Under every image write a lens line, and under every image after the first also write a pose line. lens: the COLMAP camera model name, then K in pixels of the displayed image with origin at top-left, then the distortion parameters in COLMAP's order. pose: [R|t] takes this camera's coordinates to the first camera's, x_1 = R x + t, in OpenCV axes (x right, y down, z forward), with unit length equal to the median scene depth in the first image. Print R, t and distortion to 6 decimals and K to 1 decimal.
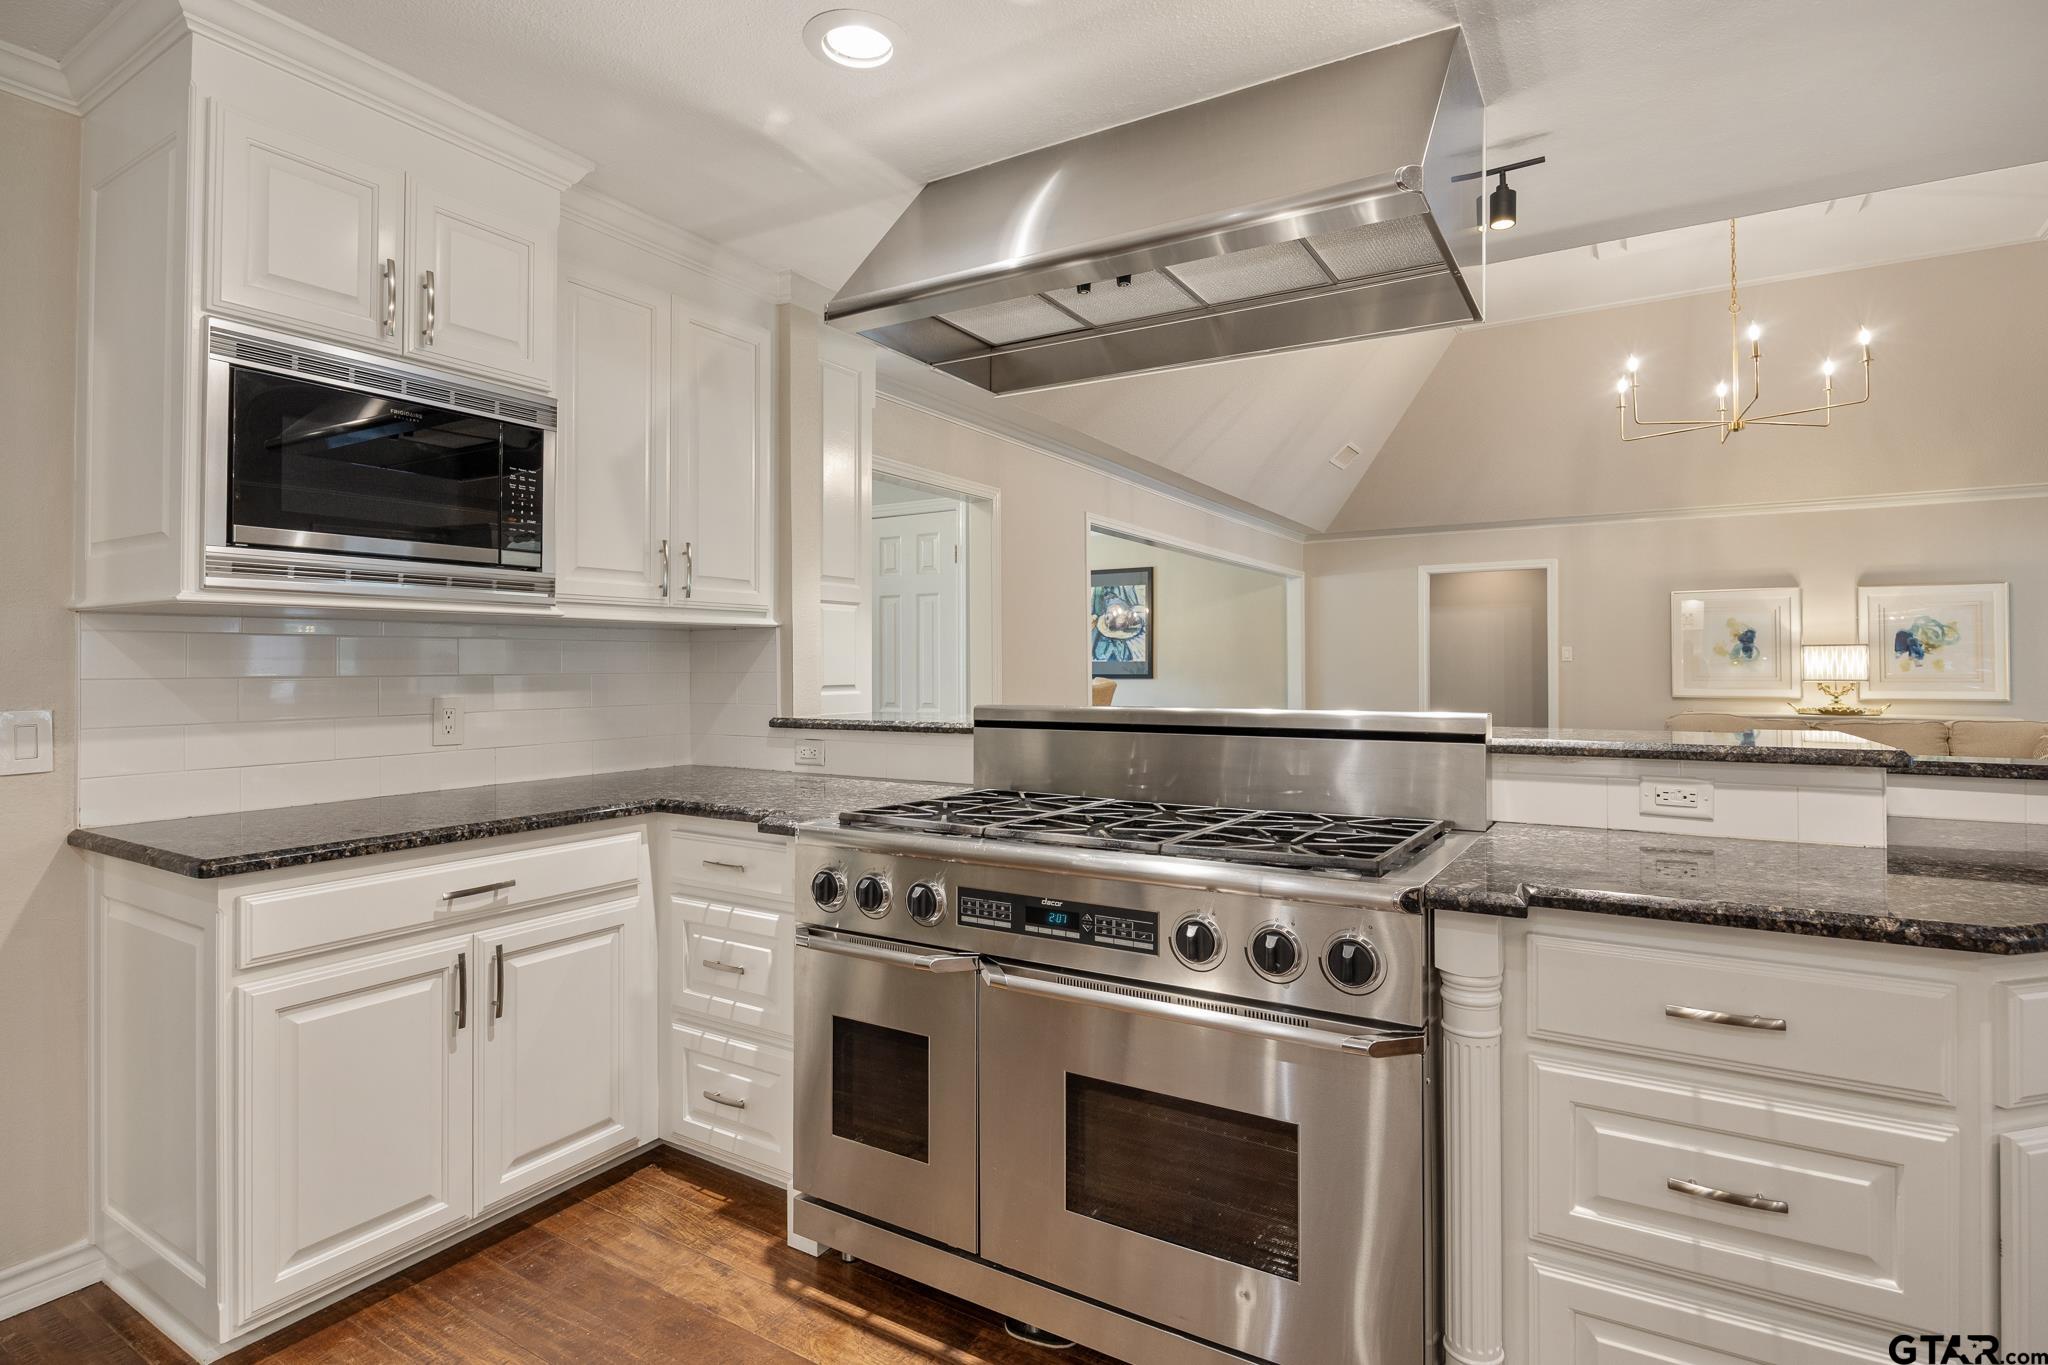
lens RADIAL K [[1022.6, 0, 1045.7], [0, 1022.6, 651.7], [0, 0, 1]] dist [-0.003133, -0.000950]
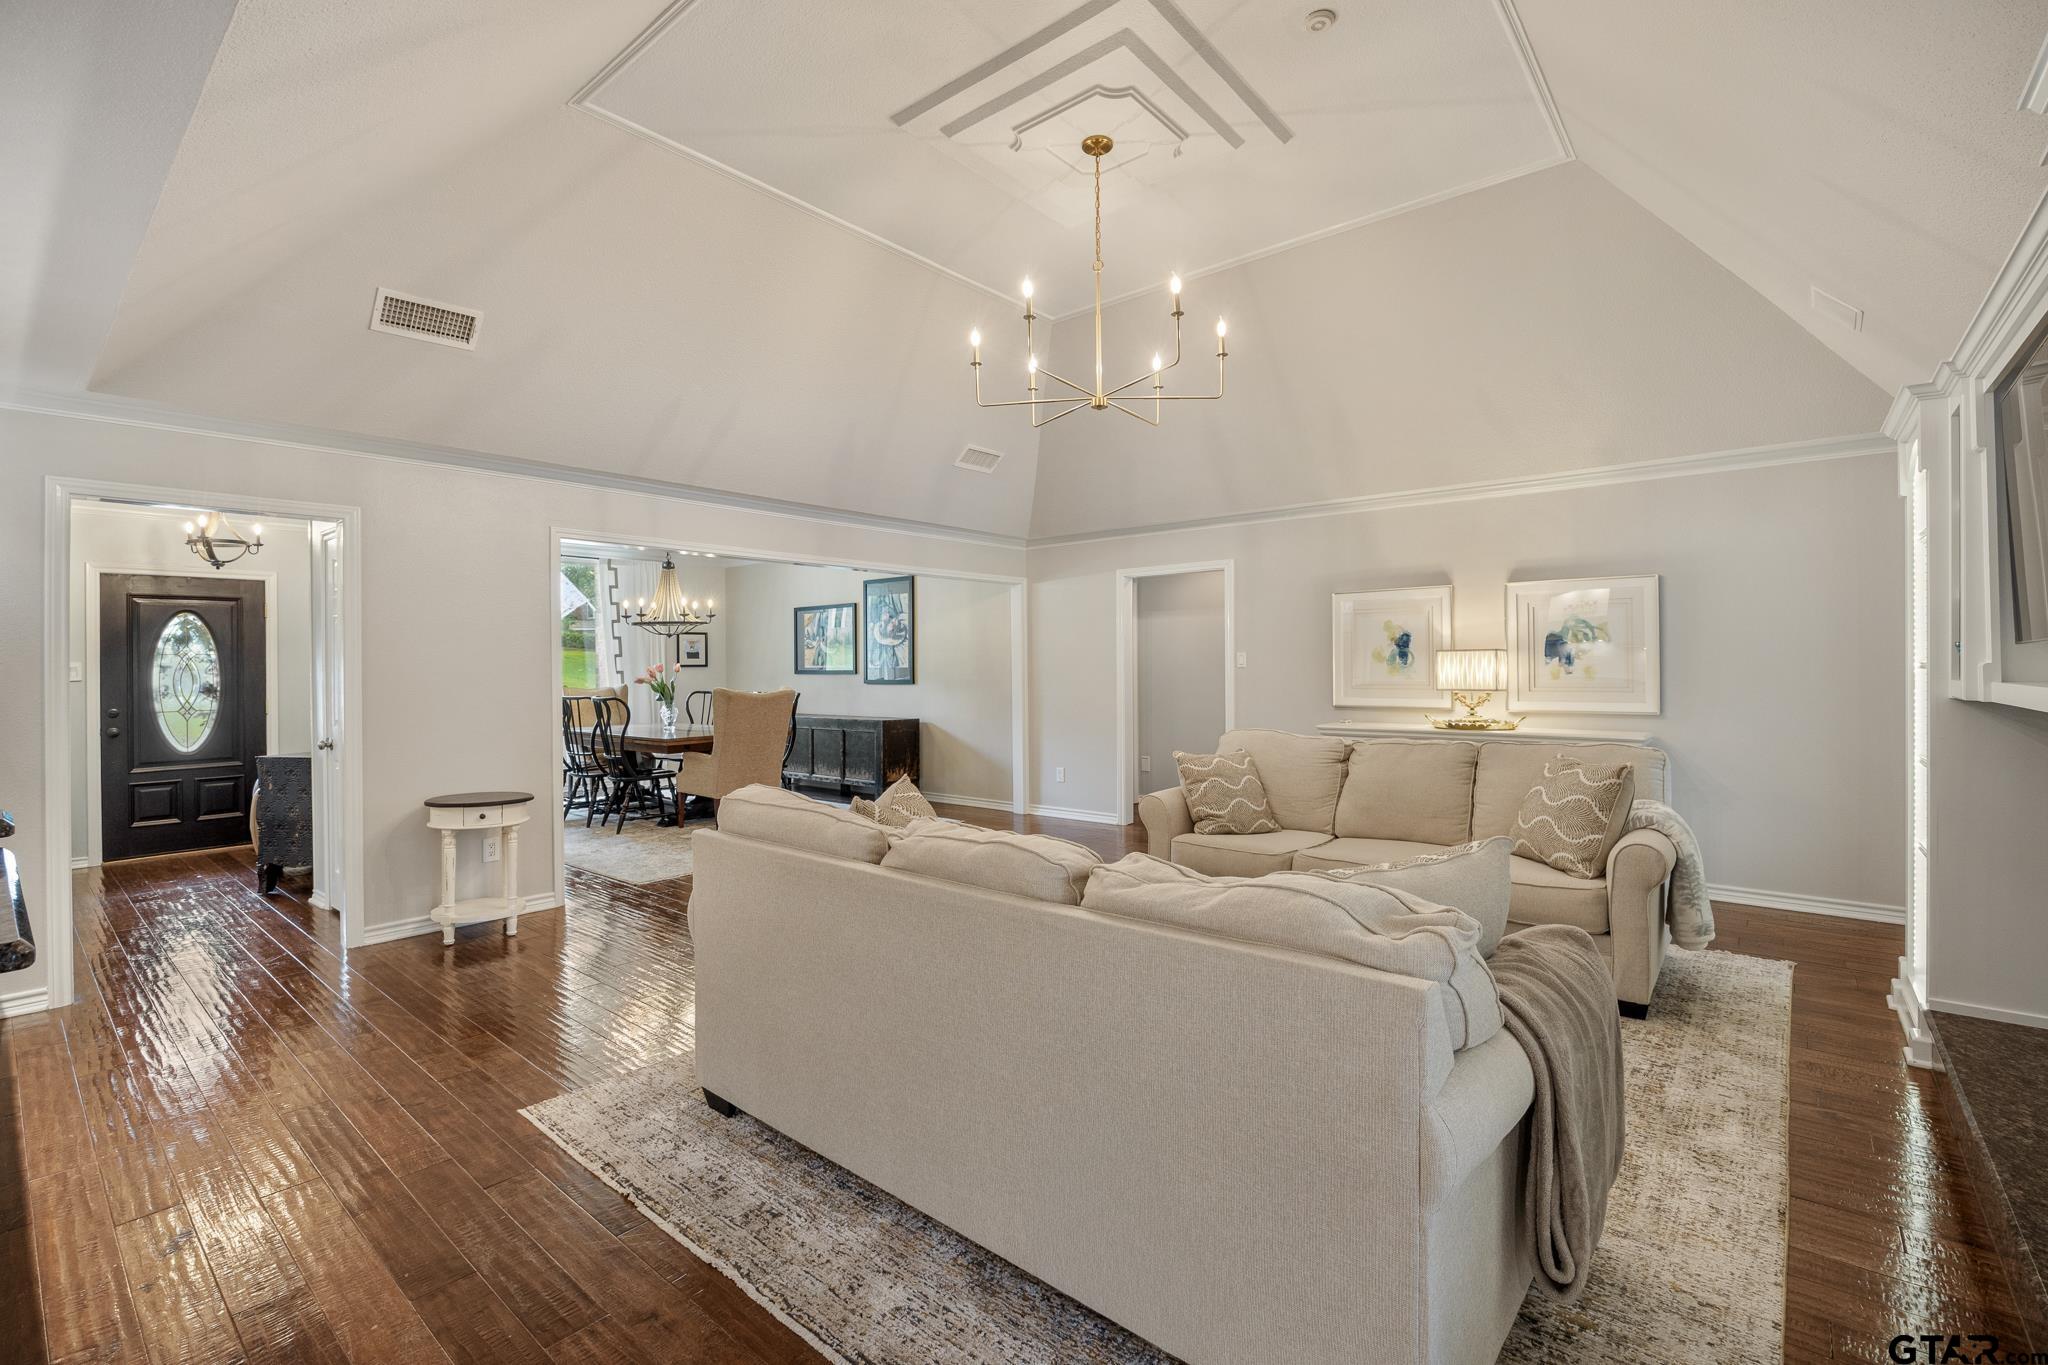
lens RADIAL K [[908.7, 0, 1053.8], [0, 908.7, 666.9], [0, 0, 1]] dist [-0.003954, -0.000575]
pose [[0.988038, -0.004421, -0.154145, 1.547802], [0.007128, 0.999830, 0.017014, -0.022659], [0.154044, -0.017909, 0.987902, 0.481470]]
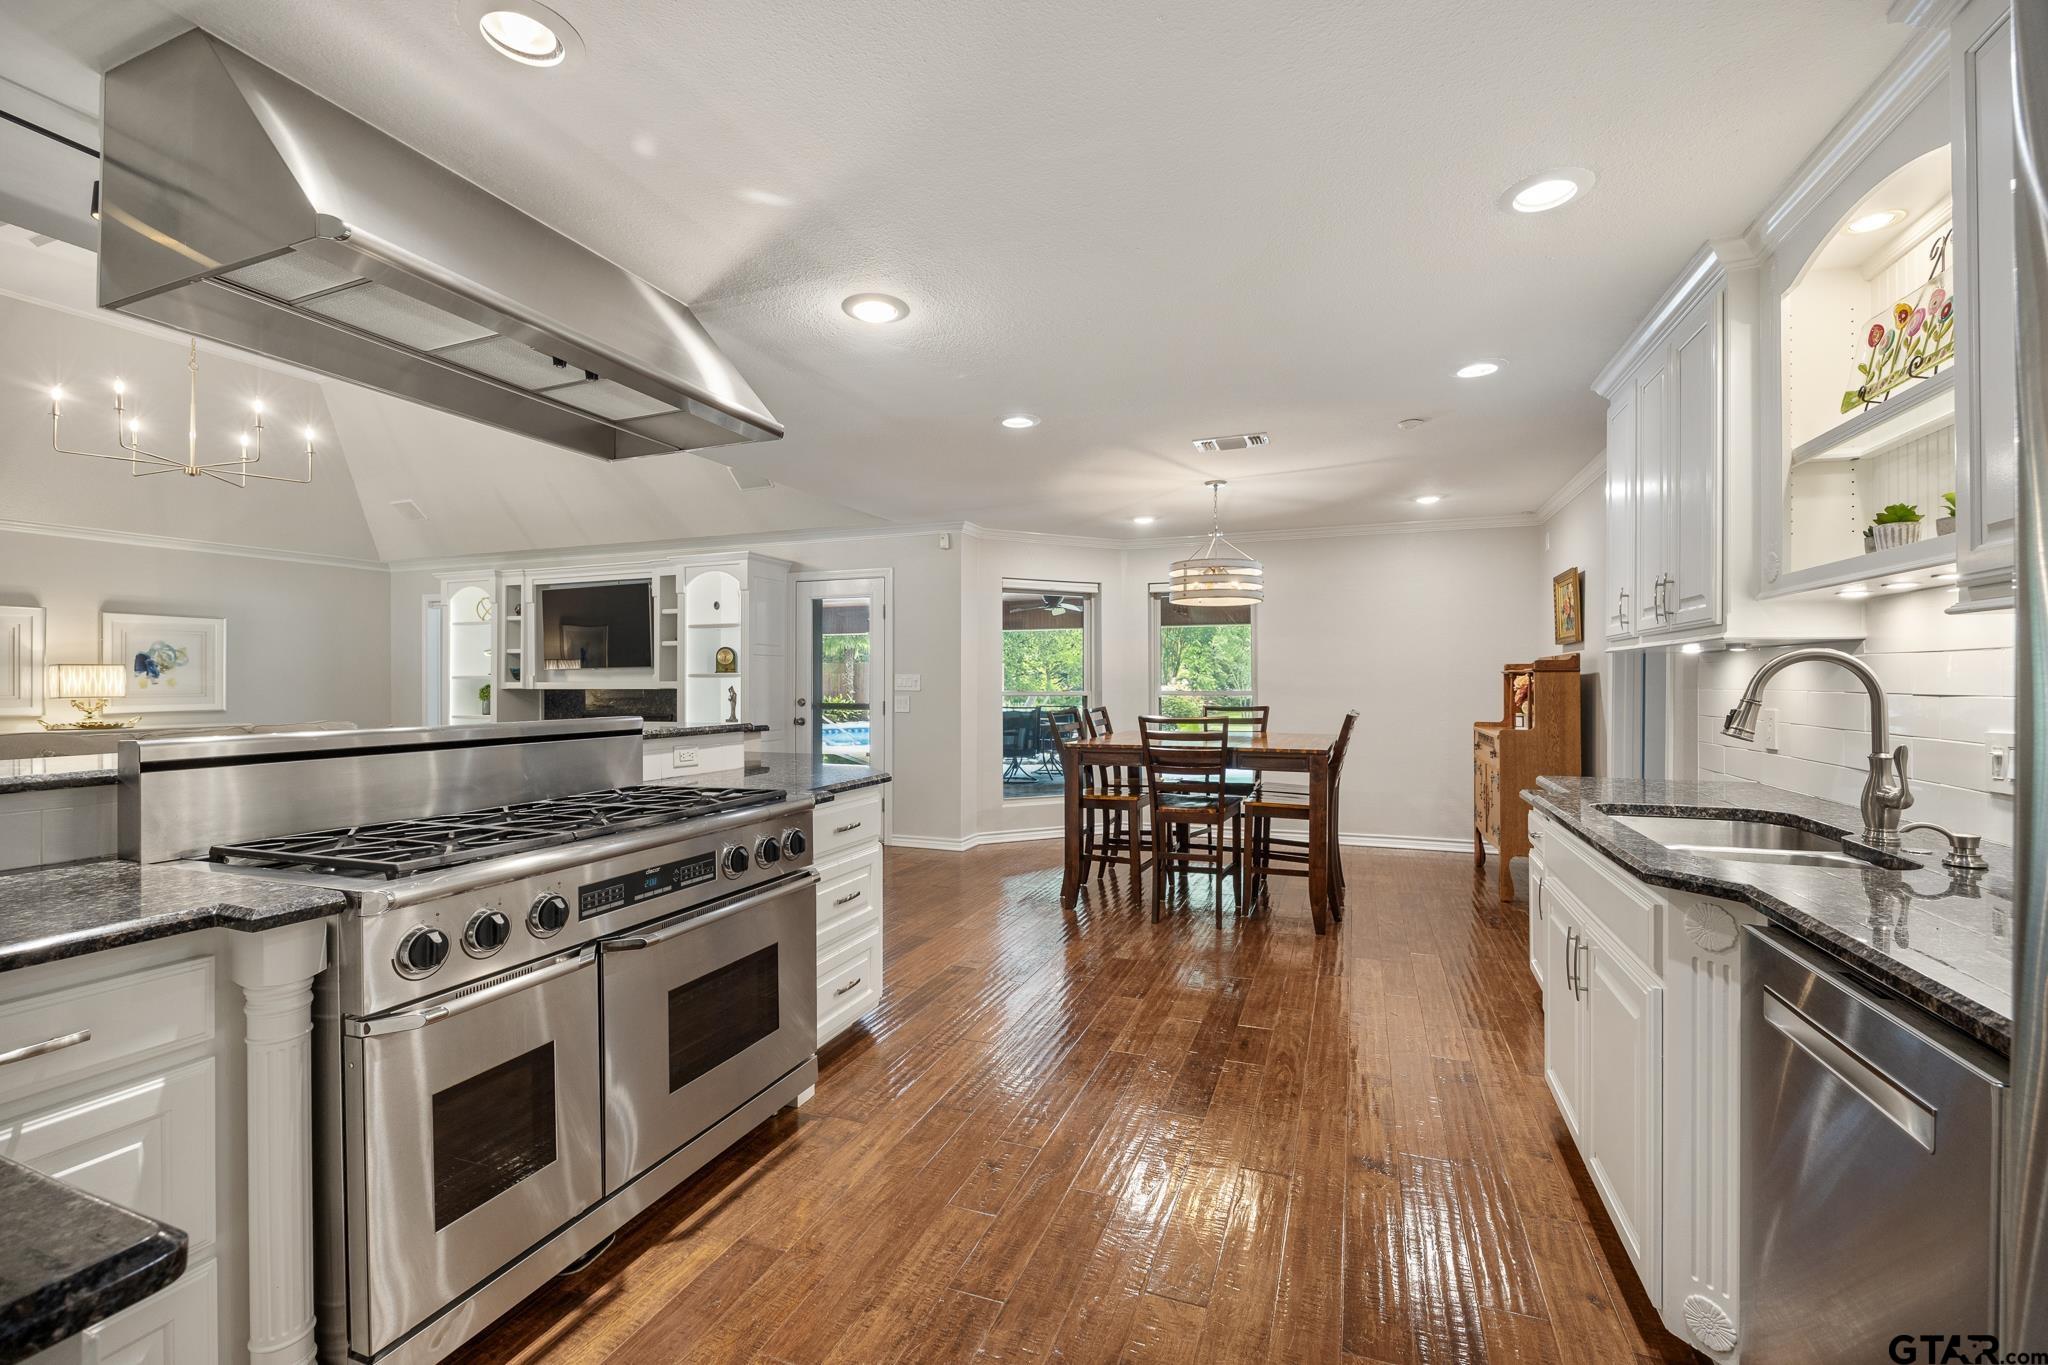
lens RADIAL K [[867.6, 0, 1024.0], [0, 867.6, 682.5], [0, 0, 1]] dist [-0.010742, -0.000109]
pose [[-0.174885, 0.000815, 0.984588, -0.831715], [-0.013807, 0.999899, -0.003280, 0.005374], [-0.984492, -0.014168, -0.174856, 0.536195]]
